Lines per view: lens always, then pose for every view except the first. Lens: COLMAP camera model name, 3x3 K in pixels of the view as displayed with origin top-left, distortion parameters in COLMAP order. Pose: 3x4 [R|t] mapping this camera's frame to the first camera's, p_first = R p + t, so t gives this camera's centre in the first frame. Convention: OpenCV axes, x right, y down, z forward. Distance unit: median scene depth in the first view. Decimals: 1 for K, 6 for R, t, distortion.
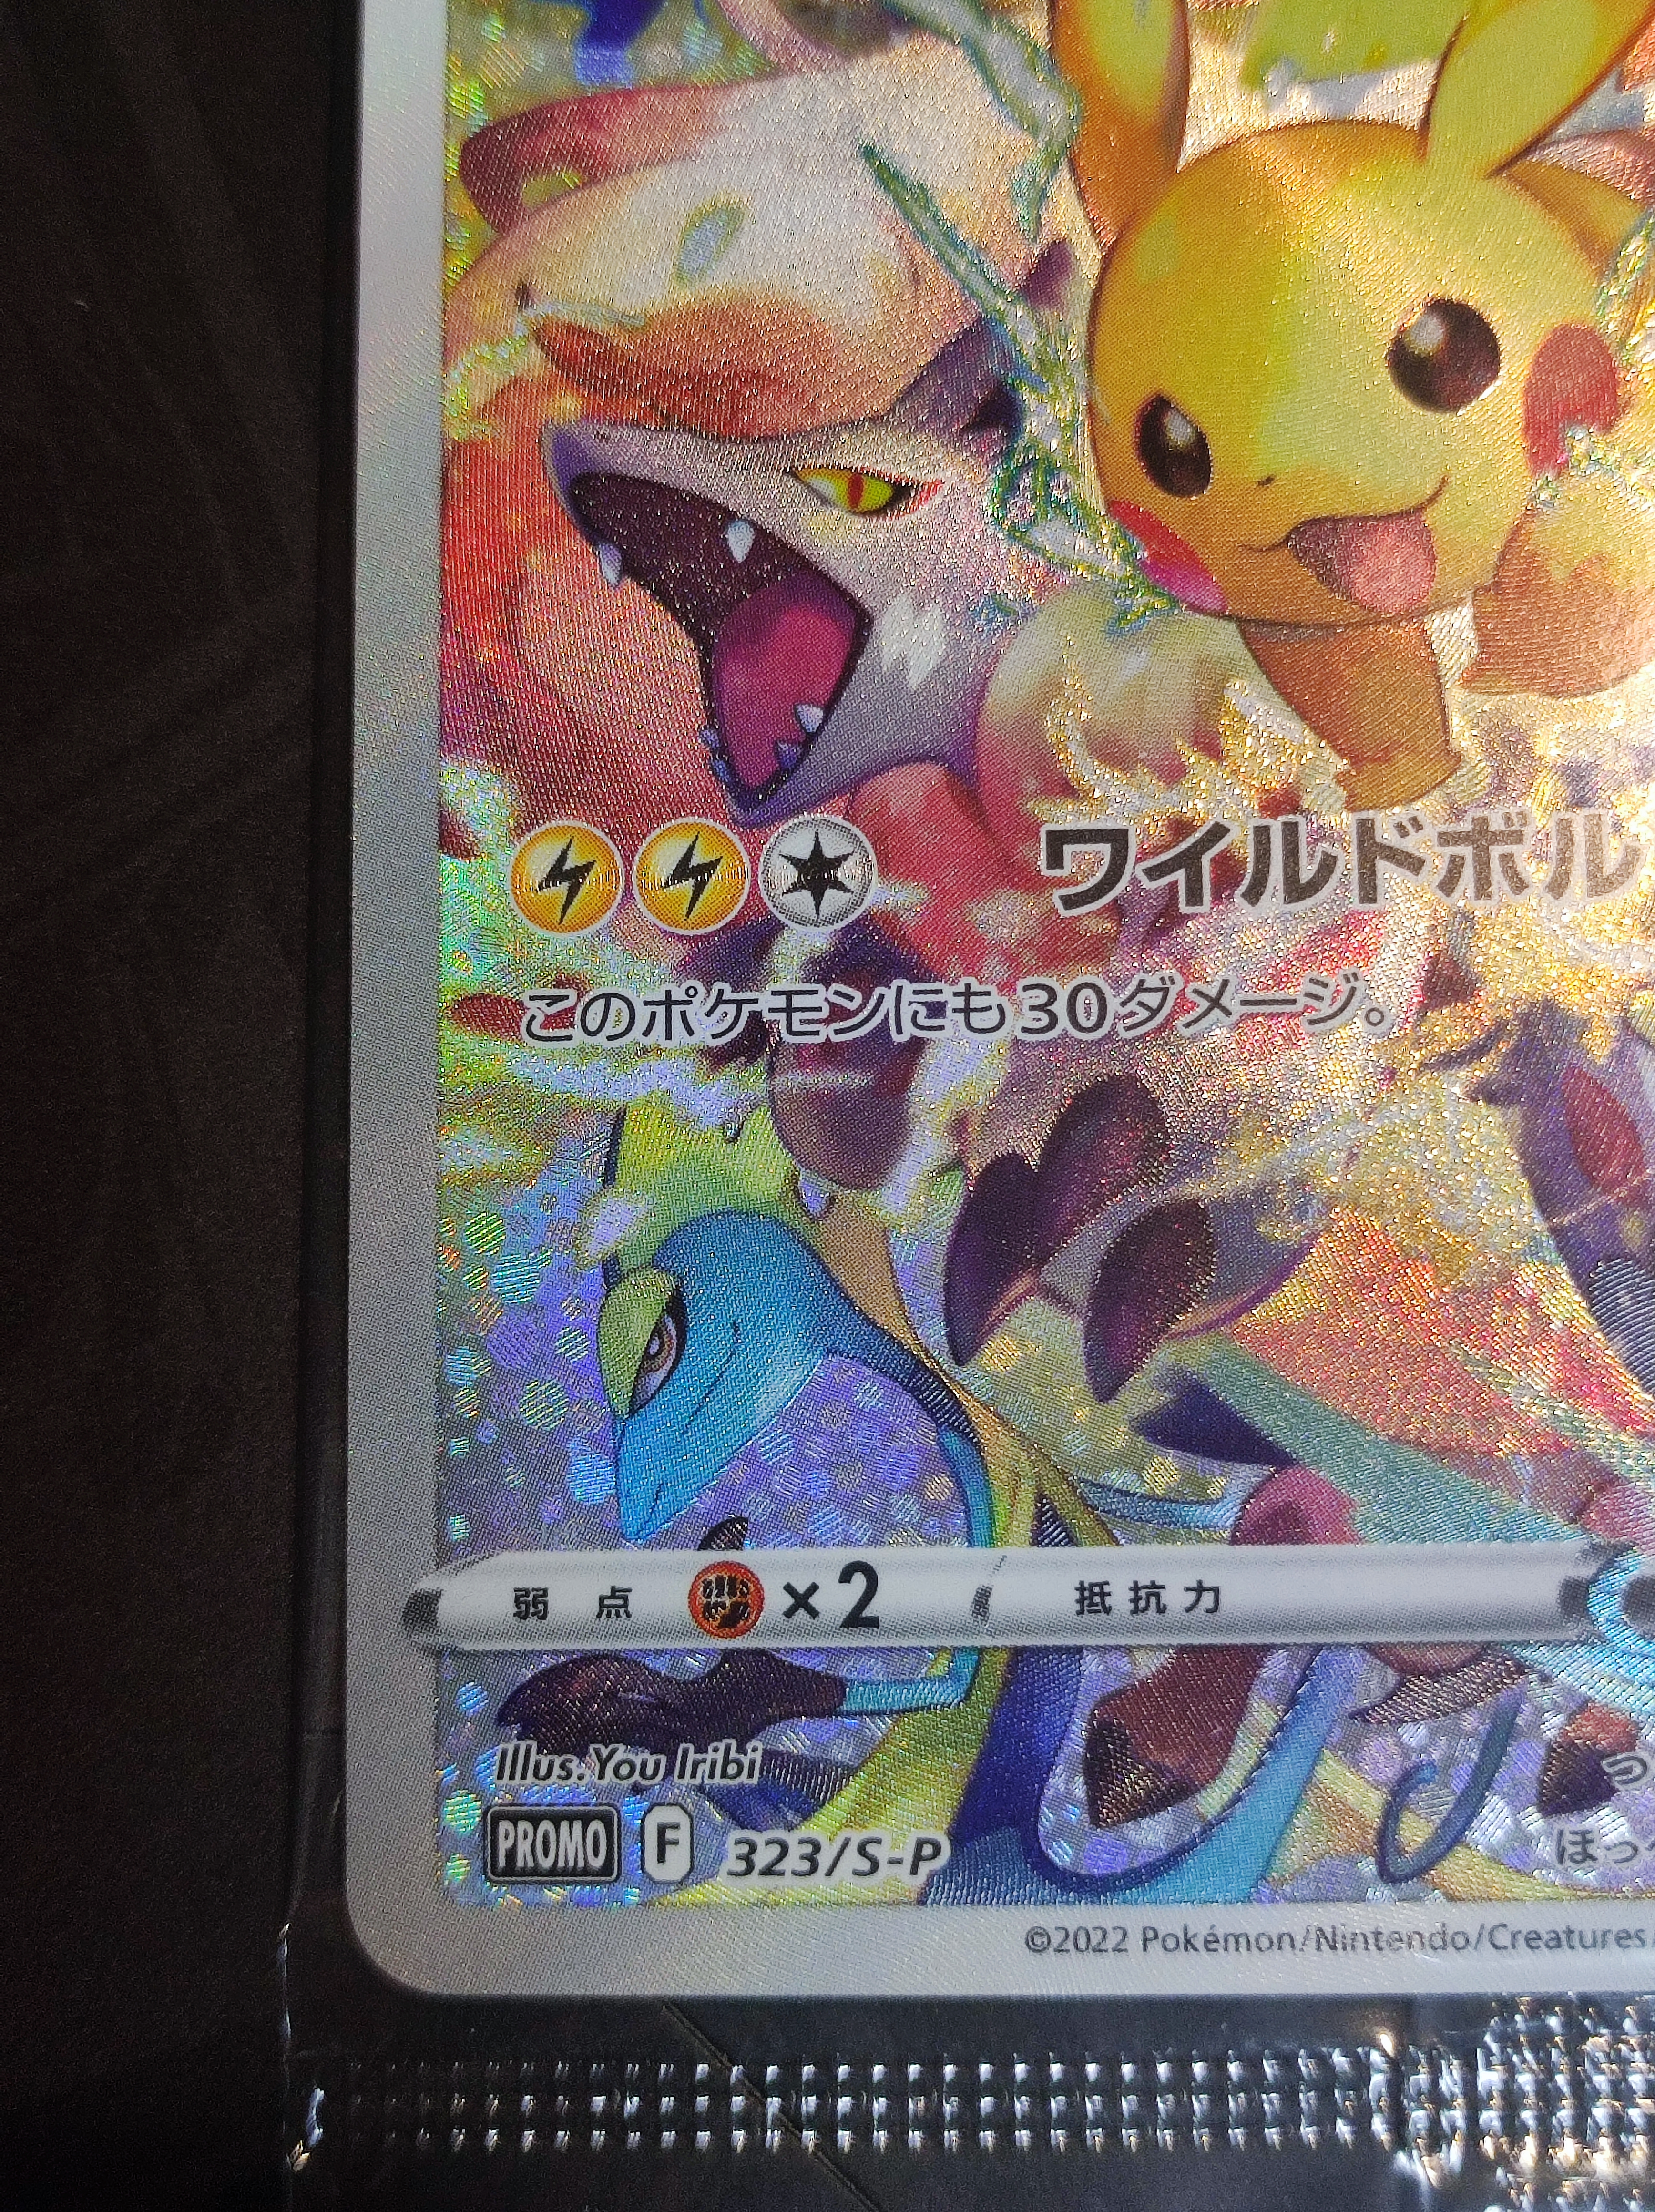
lens RADIAL K [[1629.0, 0, 821.9], [0, 1629.0, 1081.7], [0, 0, 1]] dist [-0.001388, -0.010730]
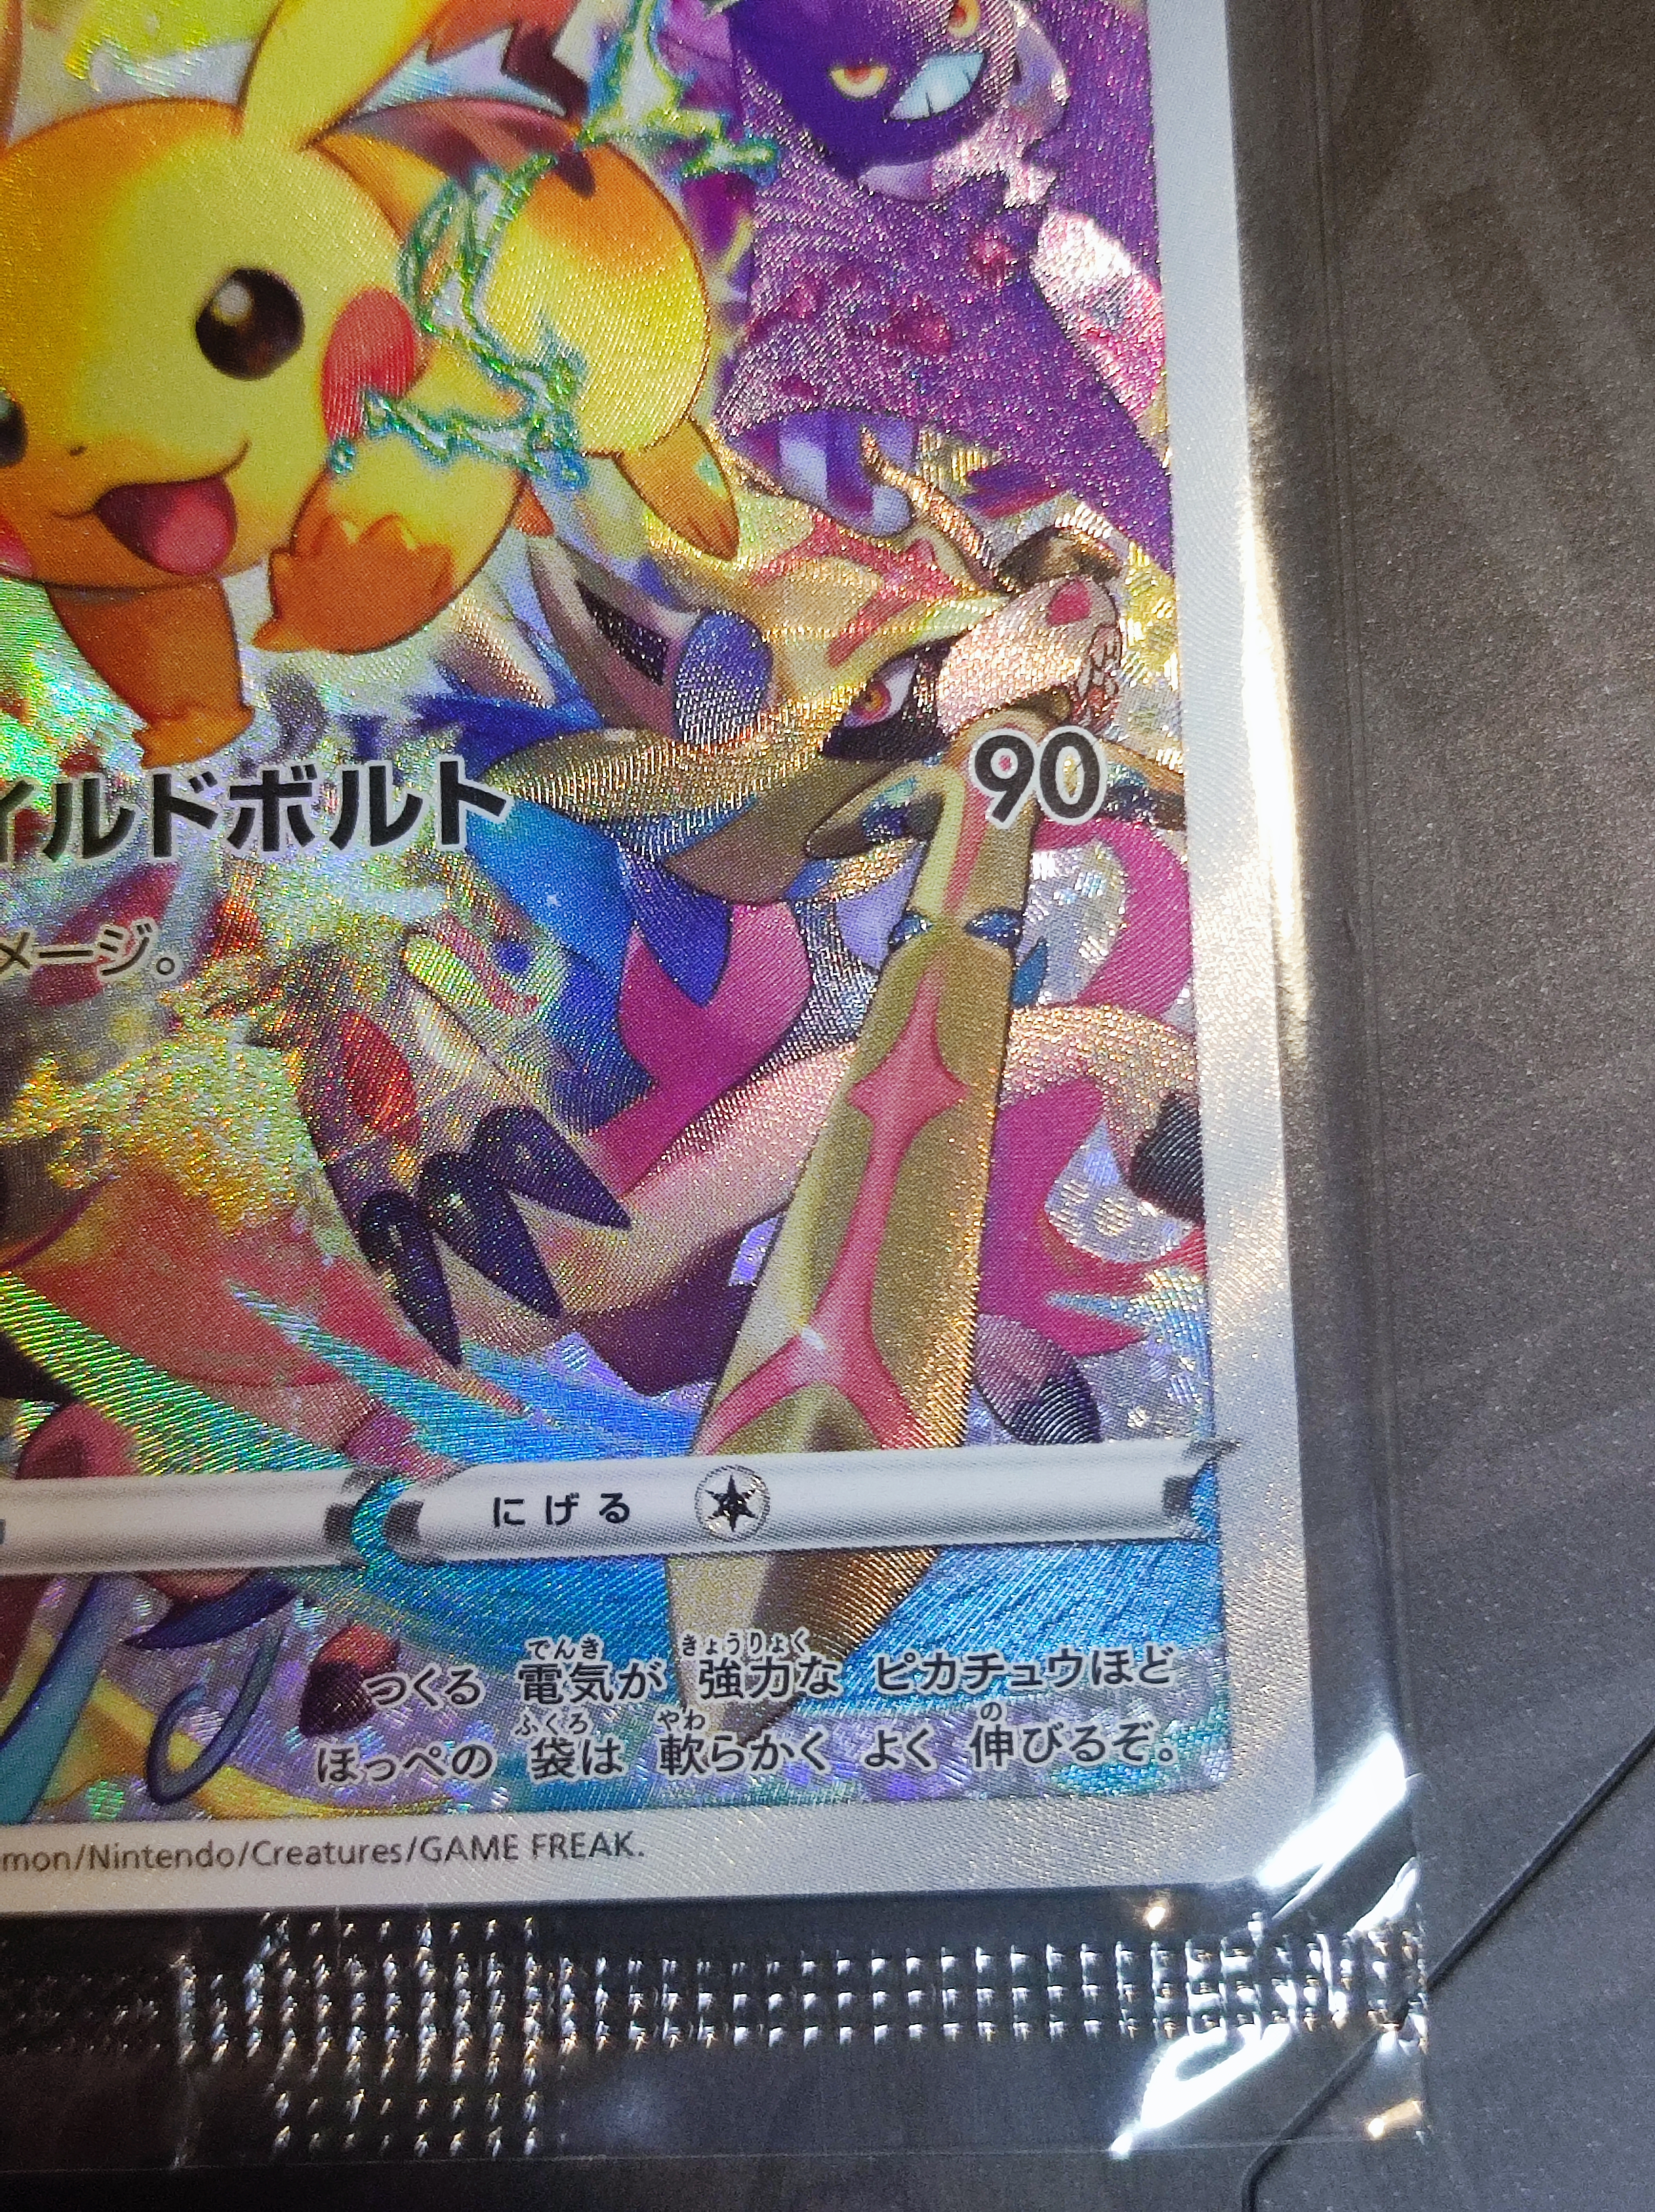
lens RADIAL K [[1603.9, 0, 828.1], [0, 1603.9, 989.4], [0, 0, 1]] dist [-0.003264, -0.008377]
pose [[0.999749, -0.022399, 0.000036, 0.752495], [0.022399, 0.999748, -0.001217, -0.014120], [-0.000009, 0.001218, 0.999999, -0.018929]]
